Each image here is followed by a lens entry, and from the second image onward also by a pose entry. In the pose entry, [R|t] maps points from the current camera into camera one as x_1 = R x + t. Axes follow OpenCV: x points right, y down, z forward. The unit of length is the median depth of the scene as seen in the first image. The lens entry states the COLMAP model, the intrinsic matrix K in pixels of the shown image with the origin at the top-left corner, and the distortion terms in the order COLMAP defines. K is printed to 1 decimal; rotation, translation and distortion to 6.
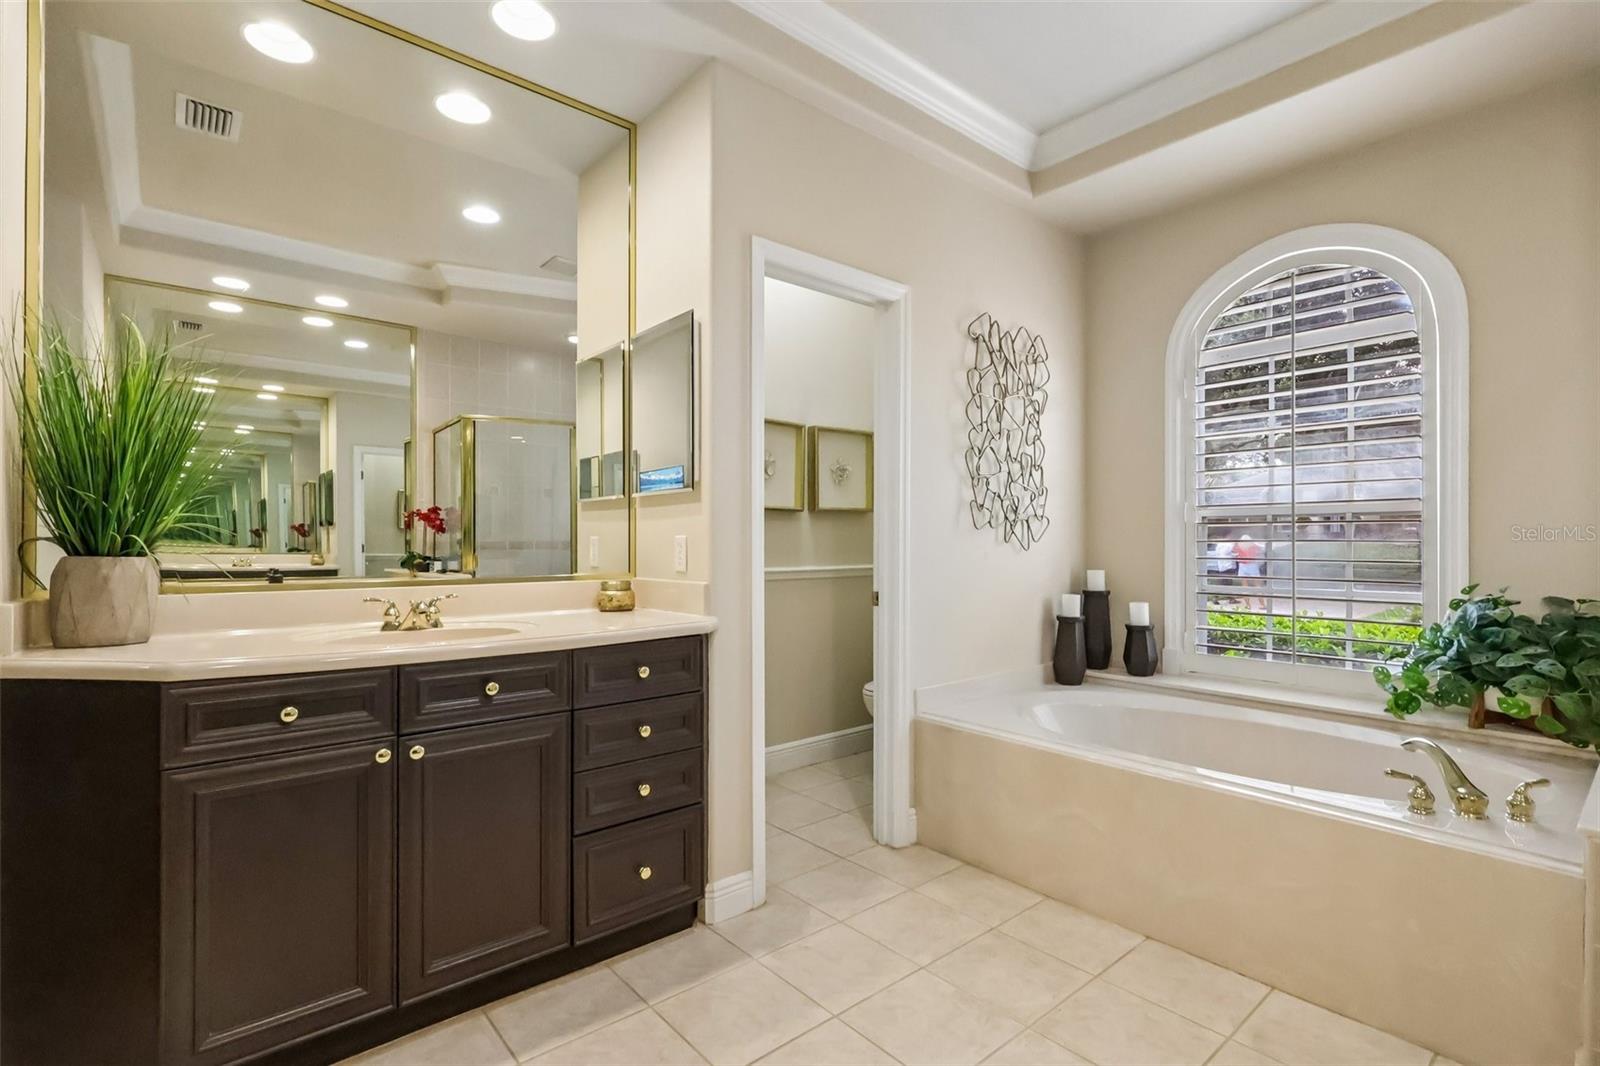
lens RADIAL K [[746.4, 0, 801.3], [0, 746.4, 540.7], [0, 0, 1]] dist [-0.005663, 0.001372]
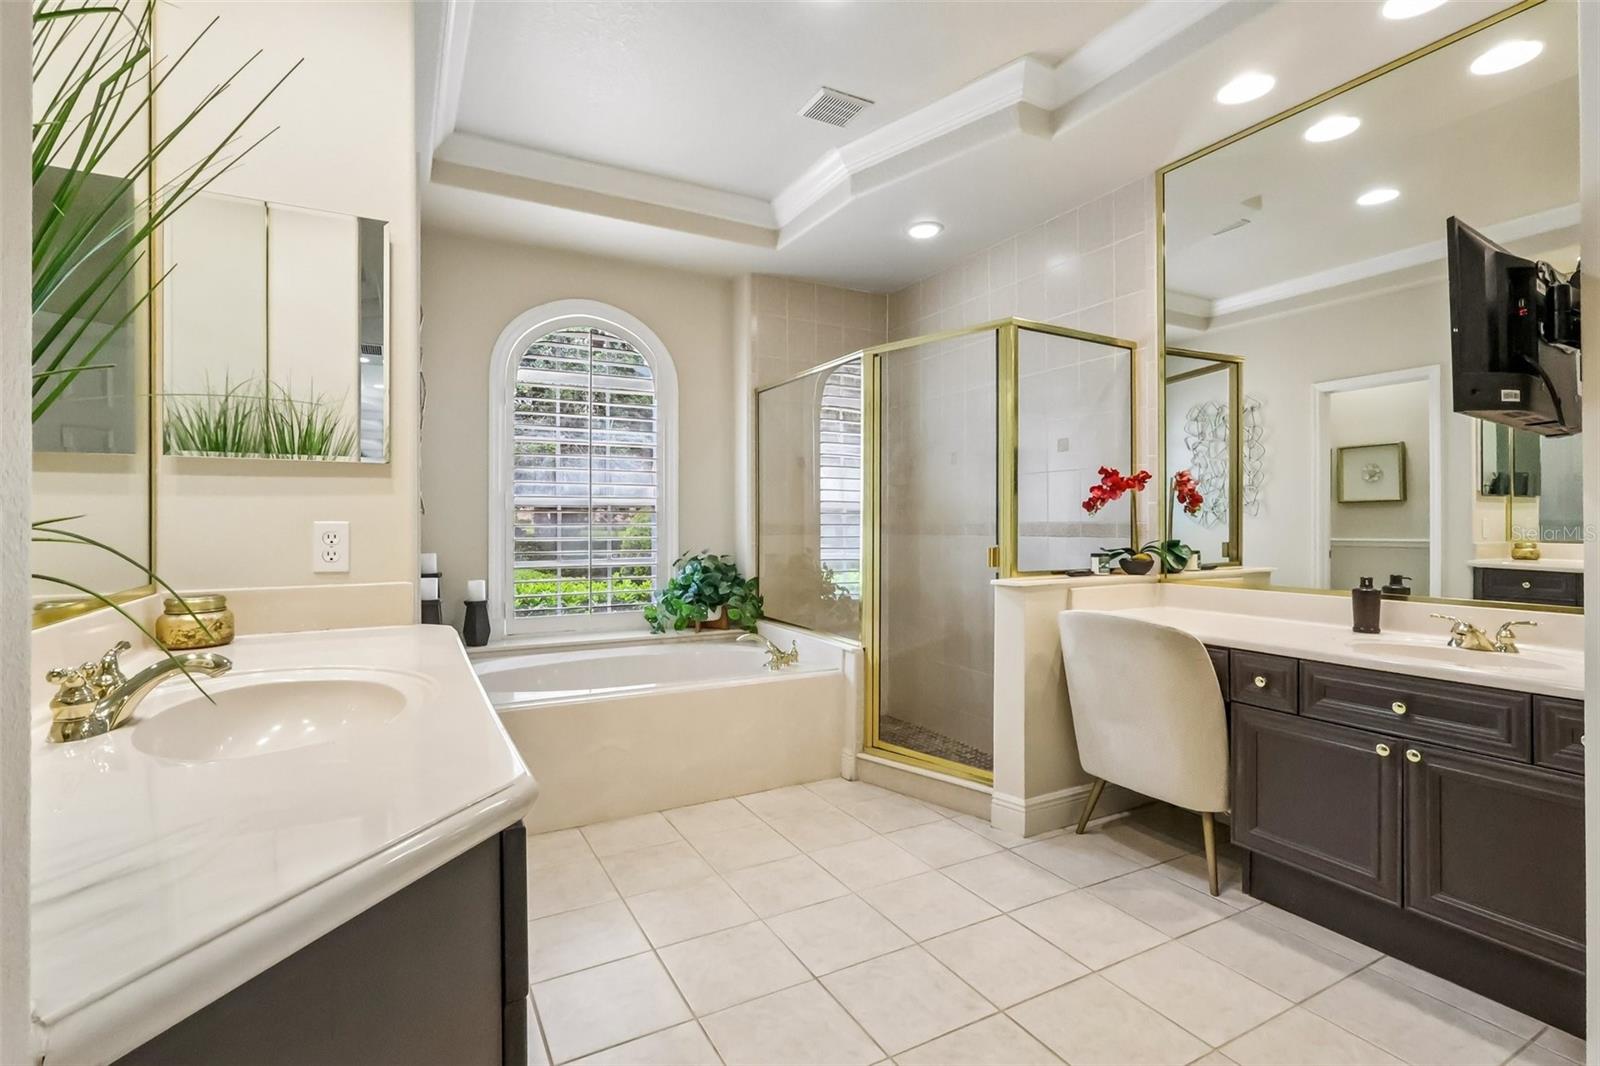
lens RADIAL K [[746.4, 0, 802.3], [0, 746.4, 524.4], [0, 0, 1]] dist [-0.005663, 0.001372]
pose [[0.199303, -0.001894, 0.979936, -0.645179], [-0.004151, 0.999988, 0.002777, -0.007510], [-0.979929, -0.004621, 0.199293, 0.352139]]
